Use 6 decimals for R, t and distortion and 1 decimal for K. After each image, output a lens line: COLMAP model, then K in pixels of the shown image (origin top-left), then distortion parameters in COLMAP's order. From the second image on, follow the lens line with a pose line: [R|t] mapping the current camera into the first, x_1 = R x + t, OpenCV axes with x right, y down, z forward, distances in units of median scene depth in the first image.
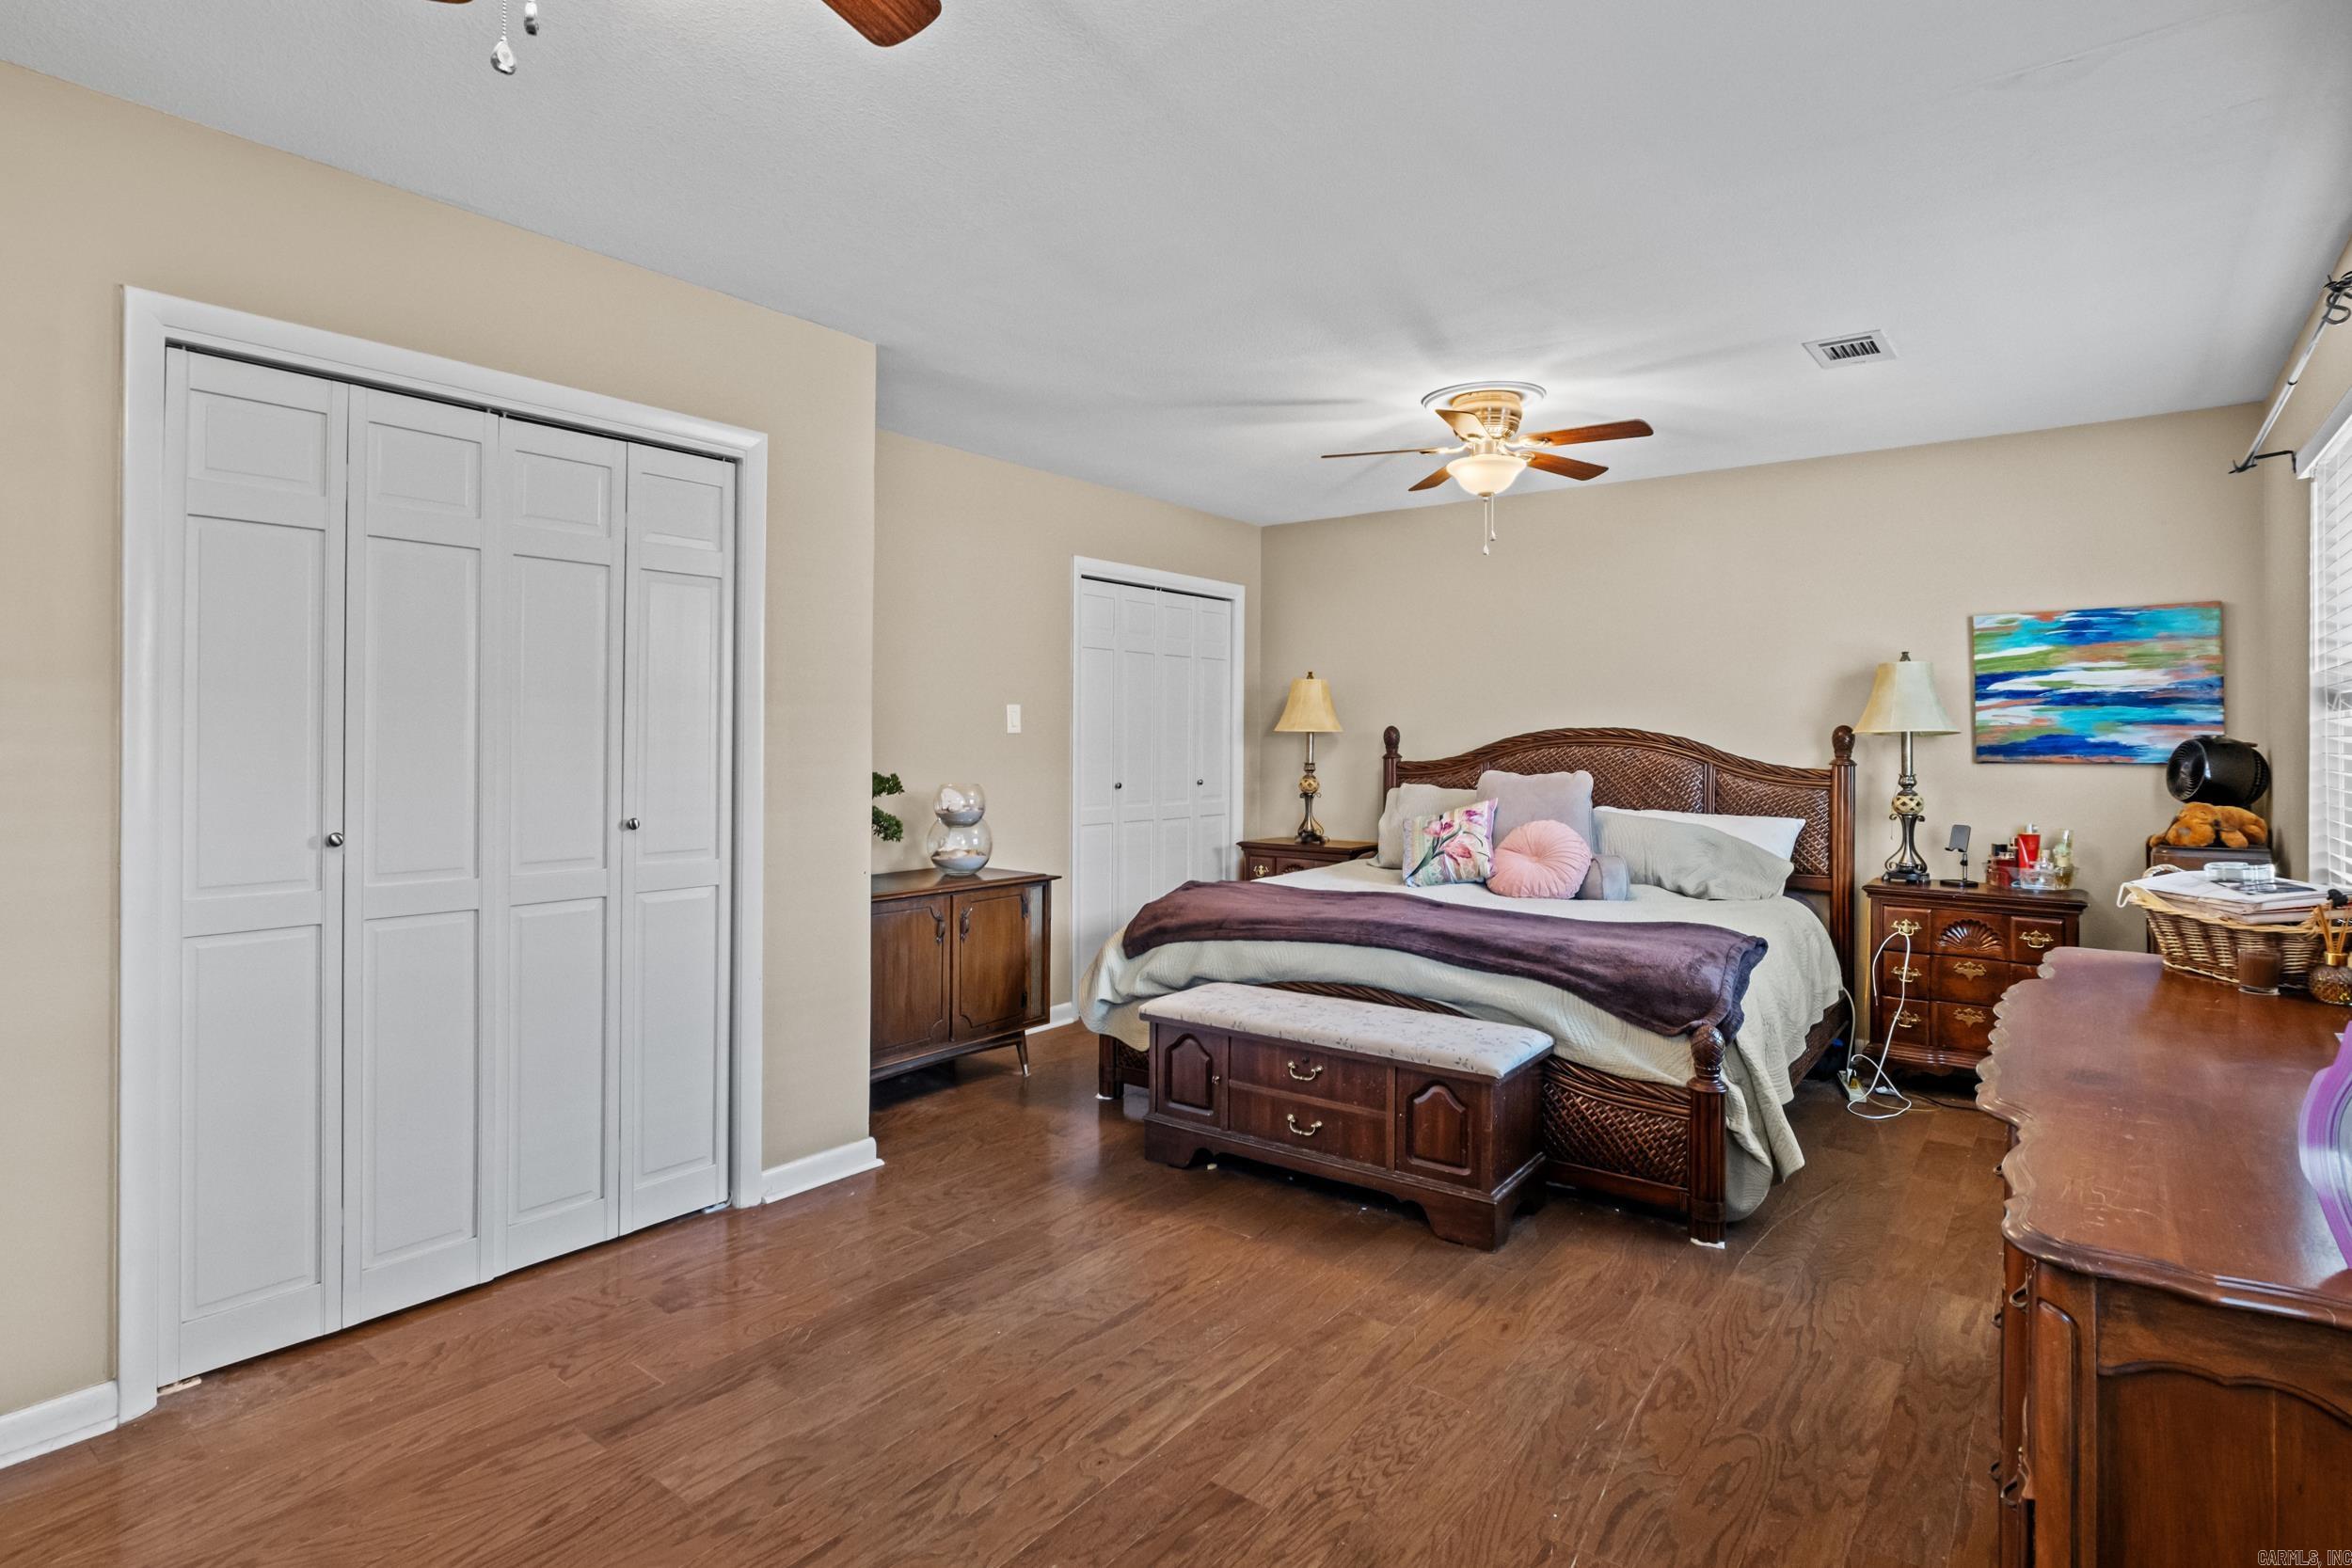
lens RADIAL K [[1178.7, 0, 1145.1], [0, 1178.7, 736.0], [0, 0, 1]] dist [-0.018046, 0.006138]
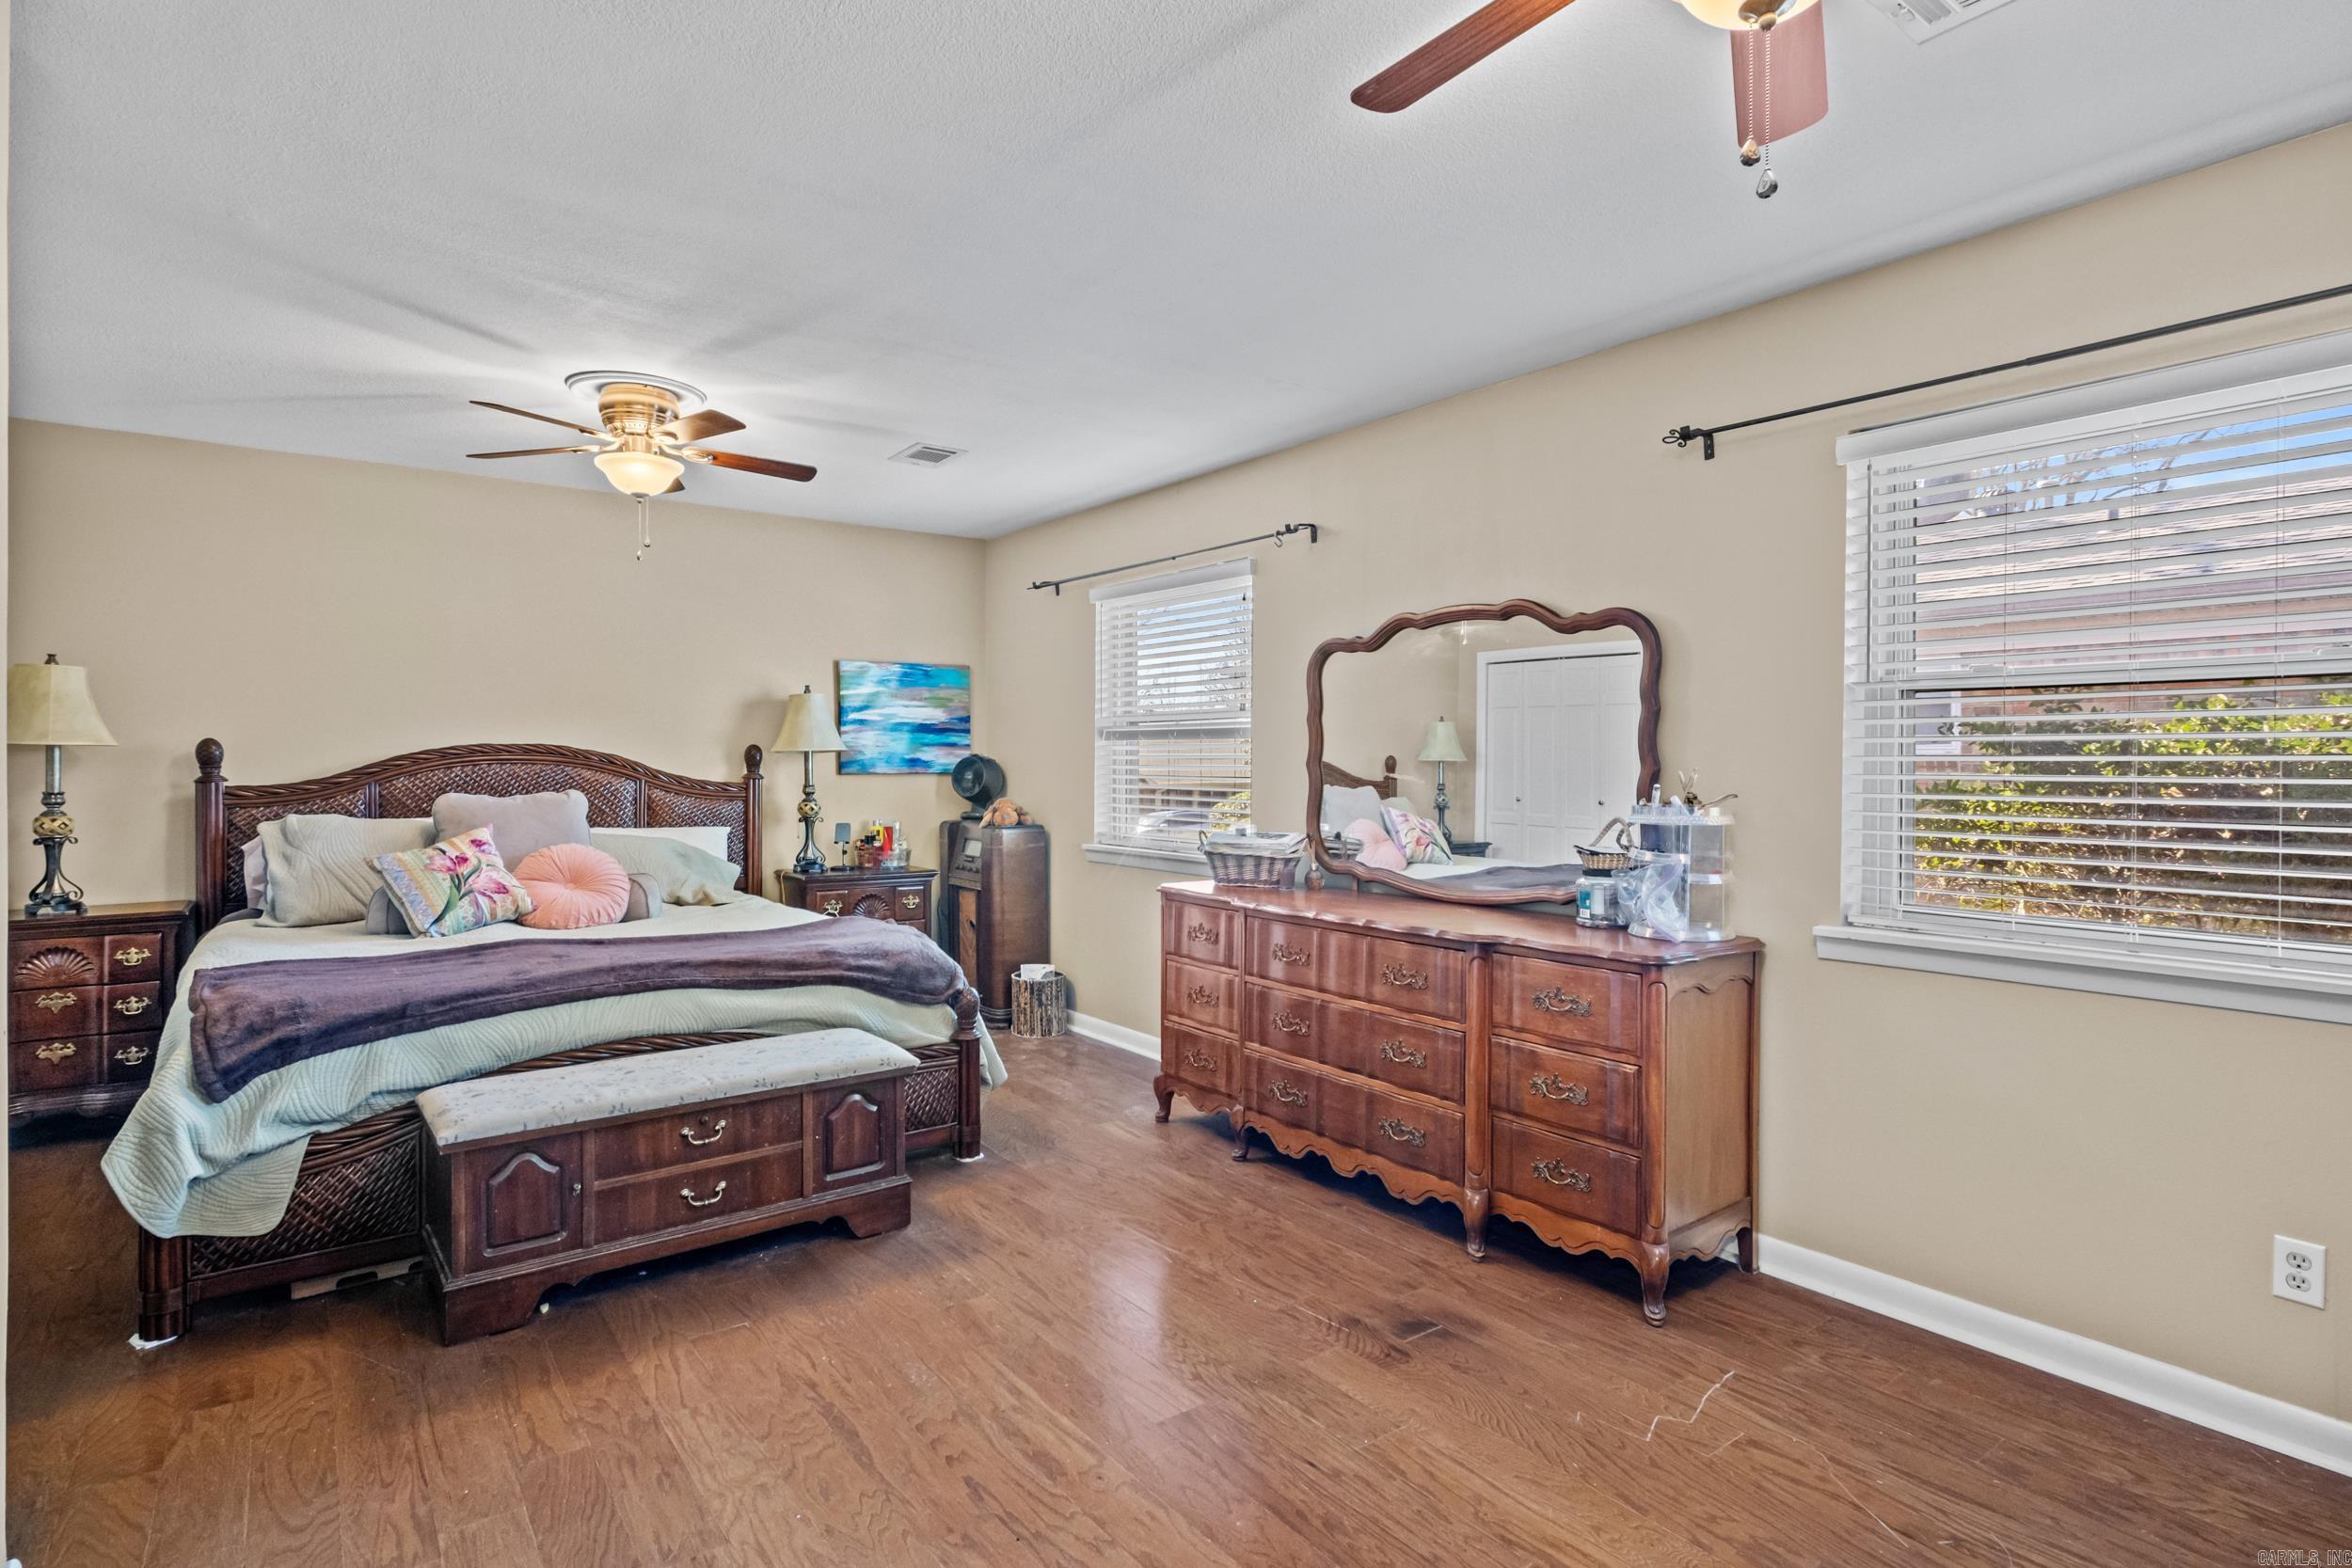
lens RADIAL K [[1178.7, 0, 1171.1], [0, 1178.7, 777.8], [0, 0, 1]] dist [-0.018046, 0.006138]
pose [[0.256570, -0.020028, 0.966318, -0.587757], [-0.004985, 0.999745, 0.022044, -0.004895], [-0.966513, -0.010473, 0.256405, 0.407524]]
